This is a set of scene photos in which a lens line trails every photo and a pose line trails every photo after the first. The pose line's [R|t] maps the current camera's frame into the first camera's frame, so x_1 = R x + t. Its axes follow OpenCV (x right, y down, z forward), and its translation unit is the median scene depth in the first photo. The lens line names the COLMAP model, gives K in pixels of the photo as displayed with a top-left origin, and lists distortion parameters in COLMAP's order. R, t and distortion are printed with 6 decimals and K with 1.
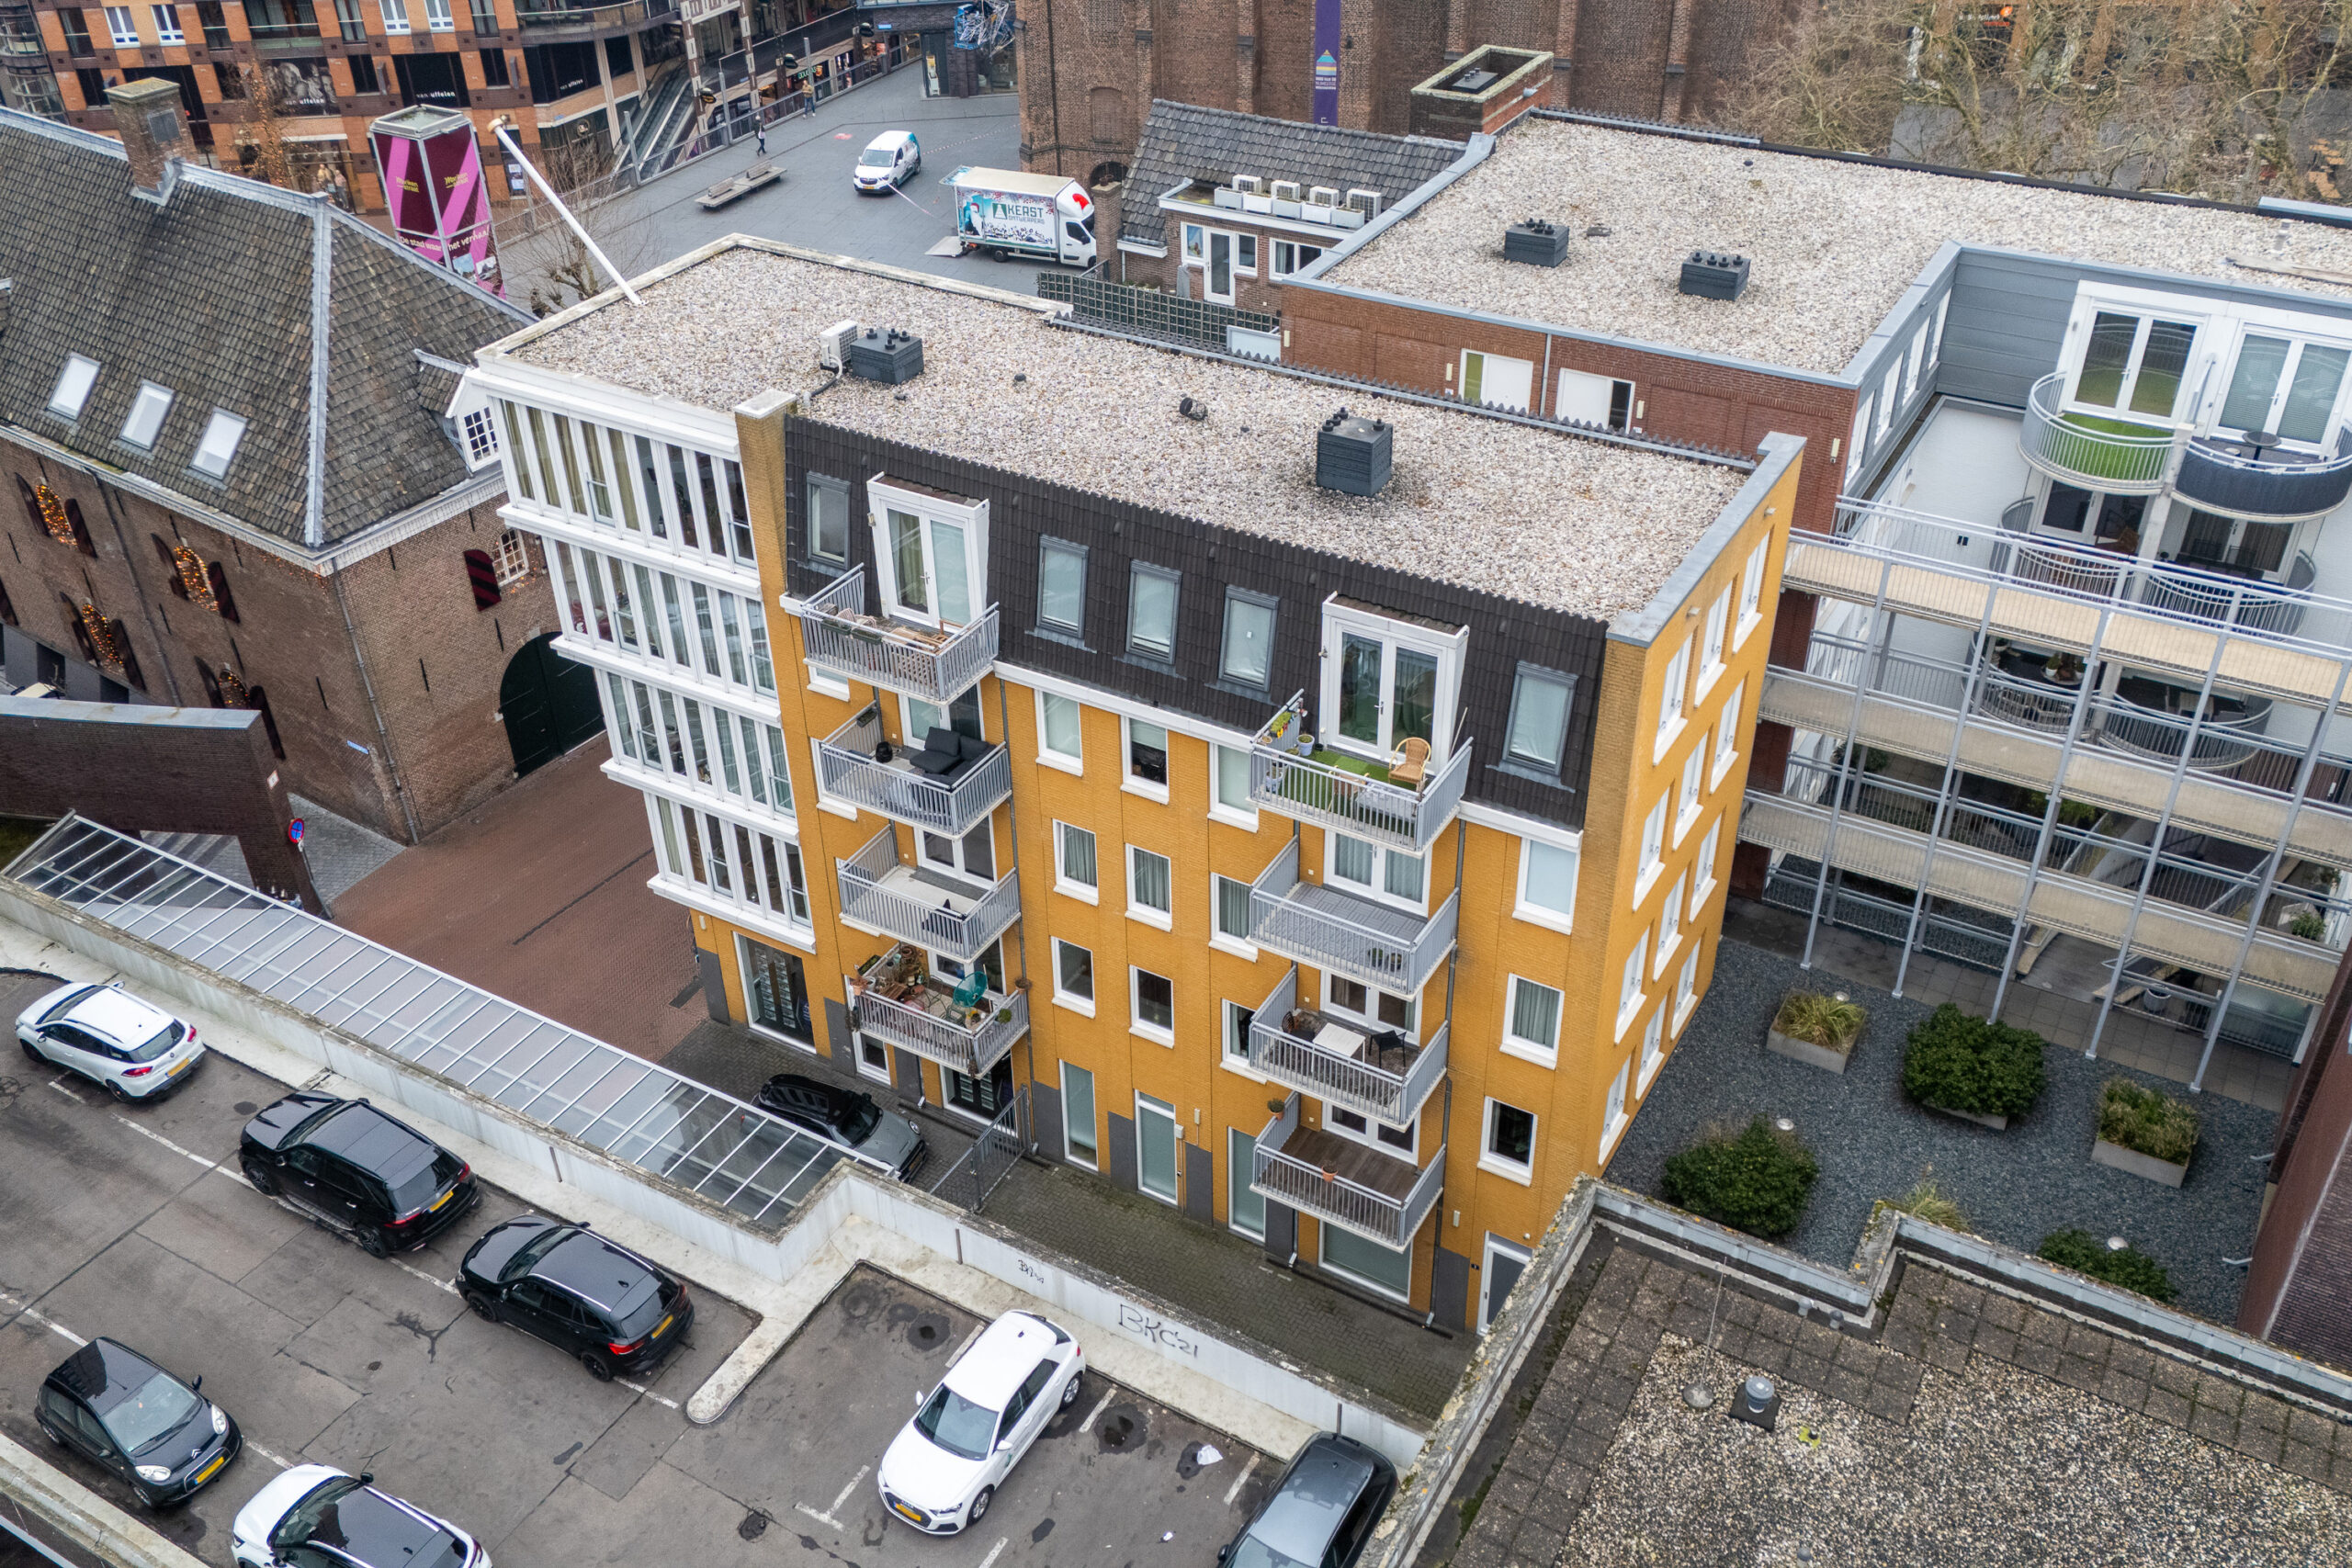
lens RADIAL K [[2049.8, 0, 1176.0], [0, 2049.8, 784.0], [0, 0, 1]] dist [0.113550, -0.005471]
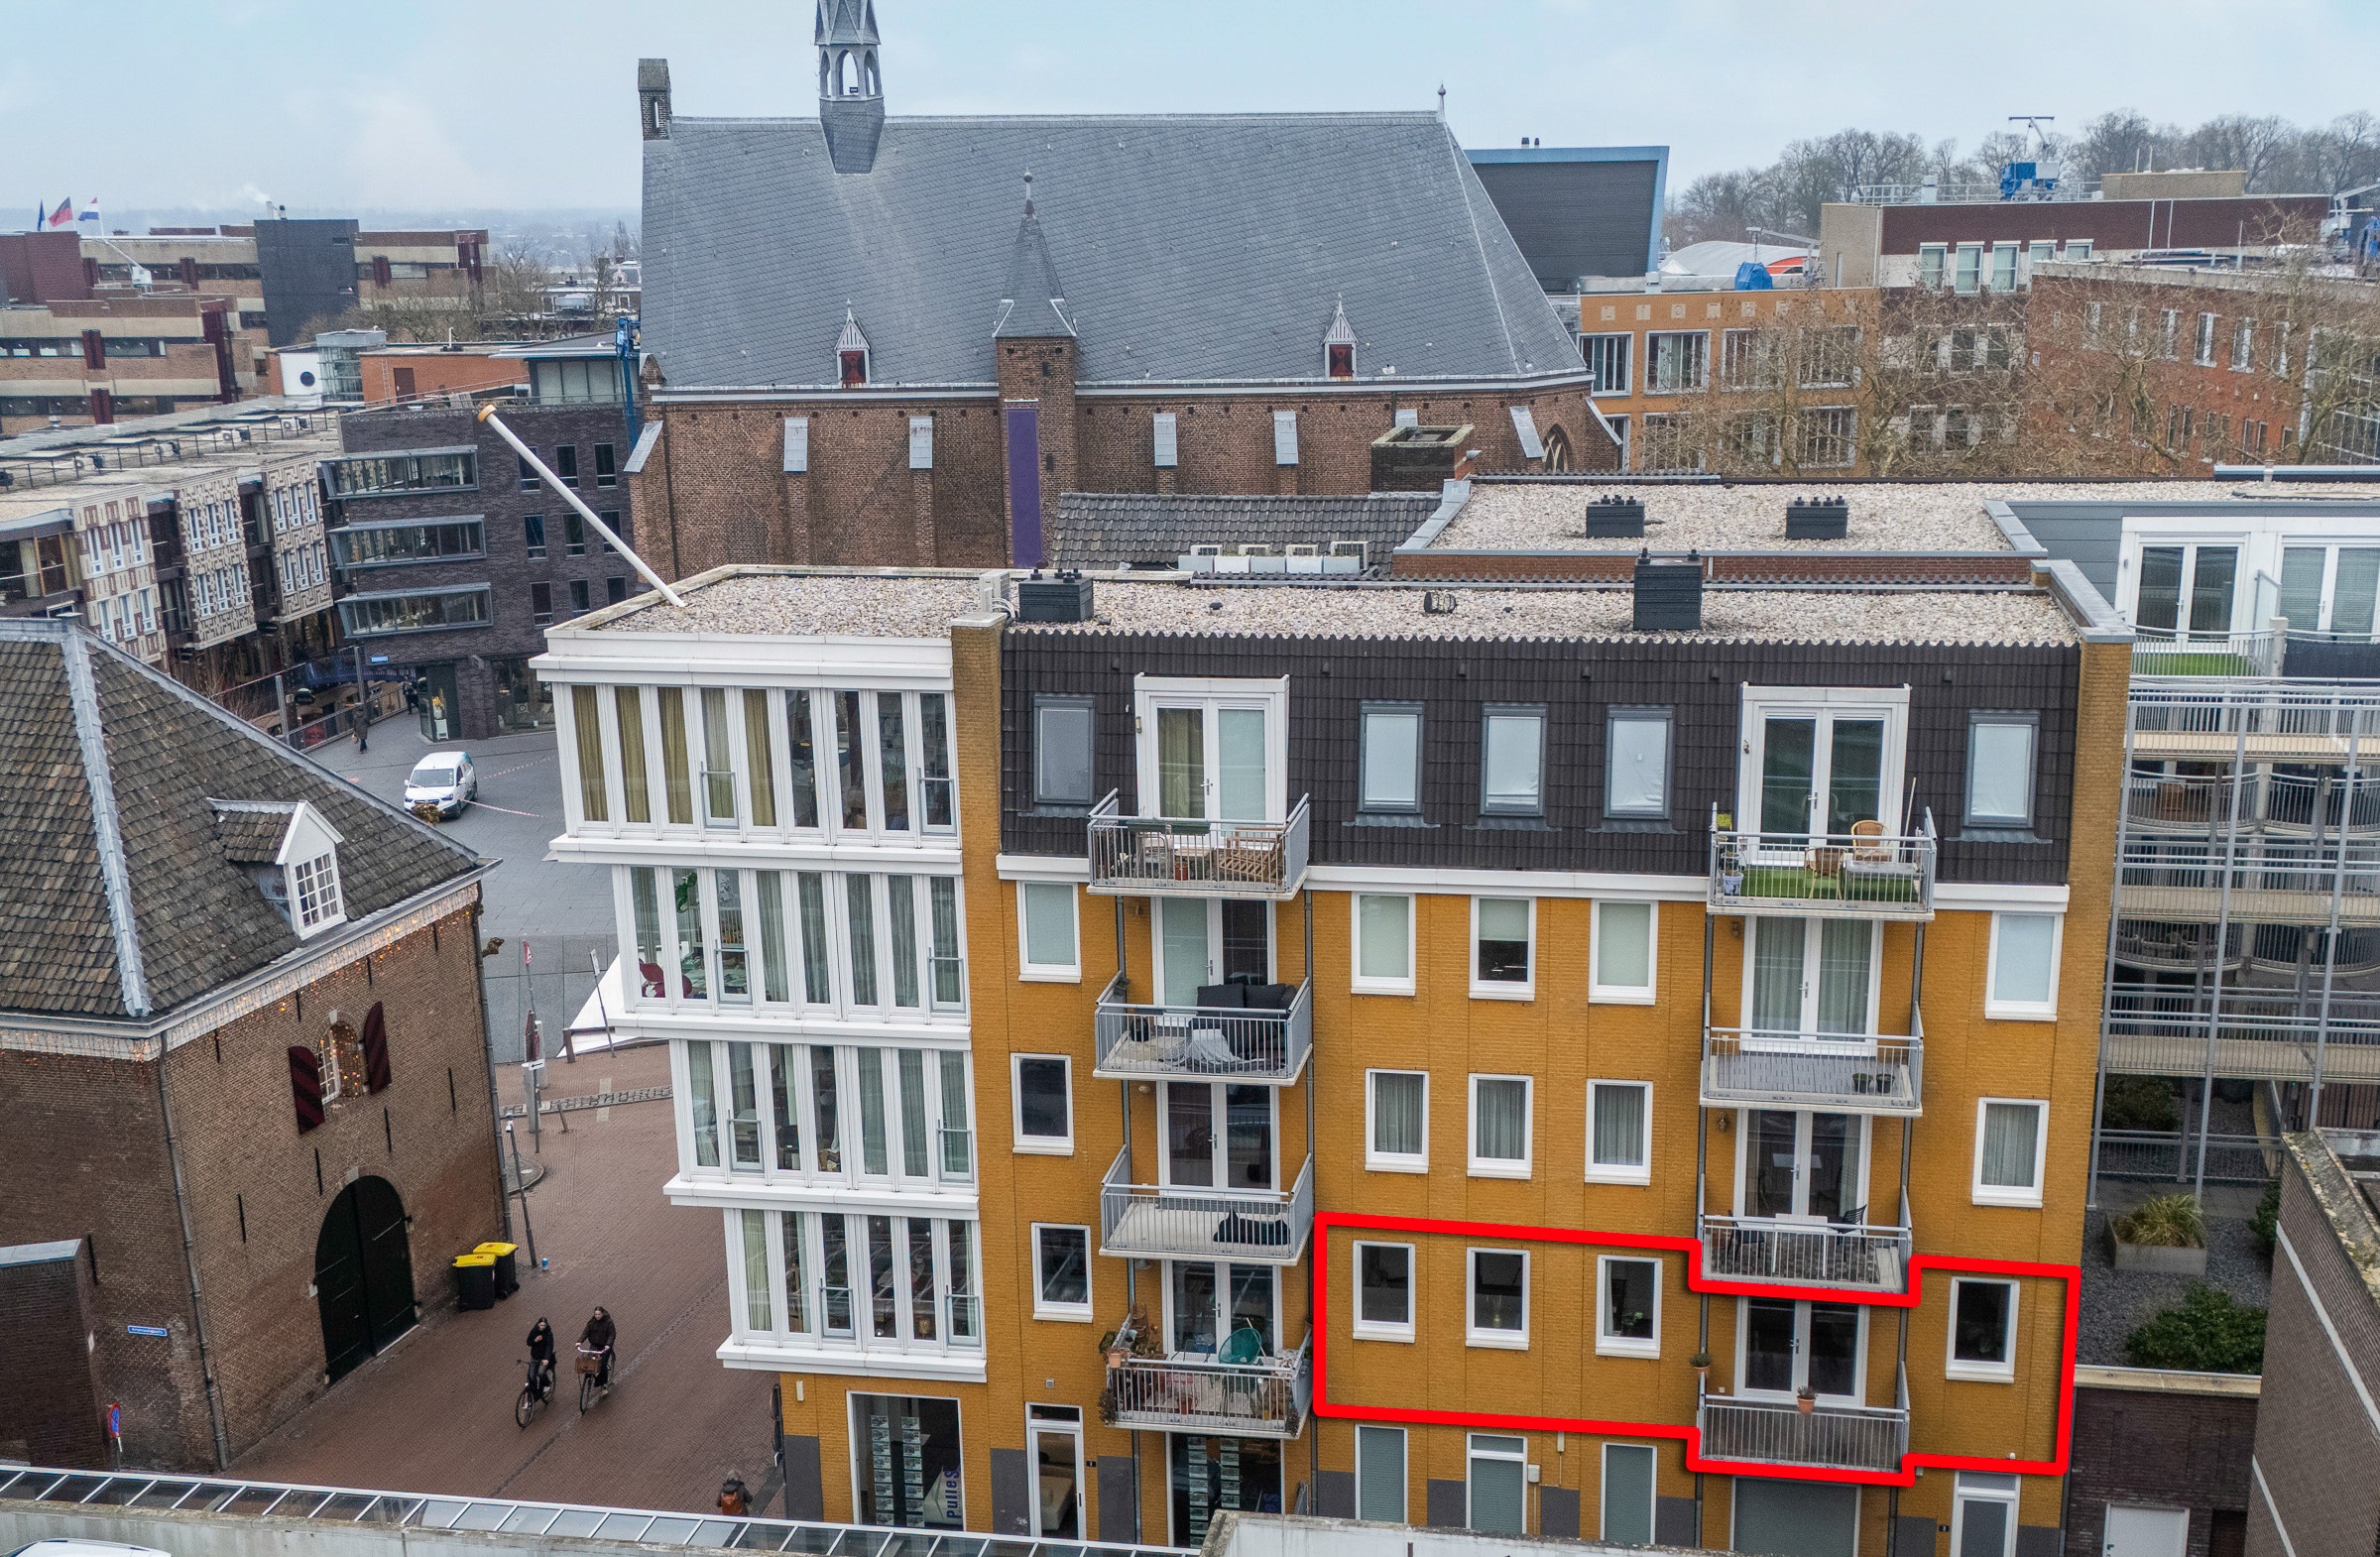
lens RADIAL K [[2577.0, 0, 1300.0], [0, 2577.0, 970.6], [0, 0, 1]] dist [0.132817, -0.035336]
pose [[0.935994, -0.098068, 0.338081, -0.338940], [0.196674, 0.942218, -0.271191, 0.200413], [-0.291951, 0.320325, 0.901198, 0.040324]]
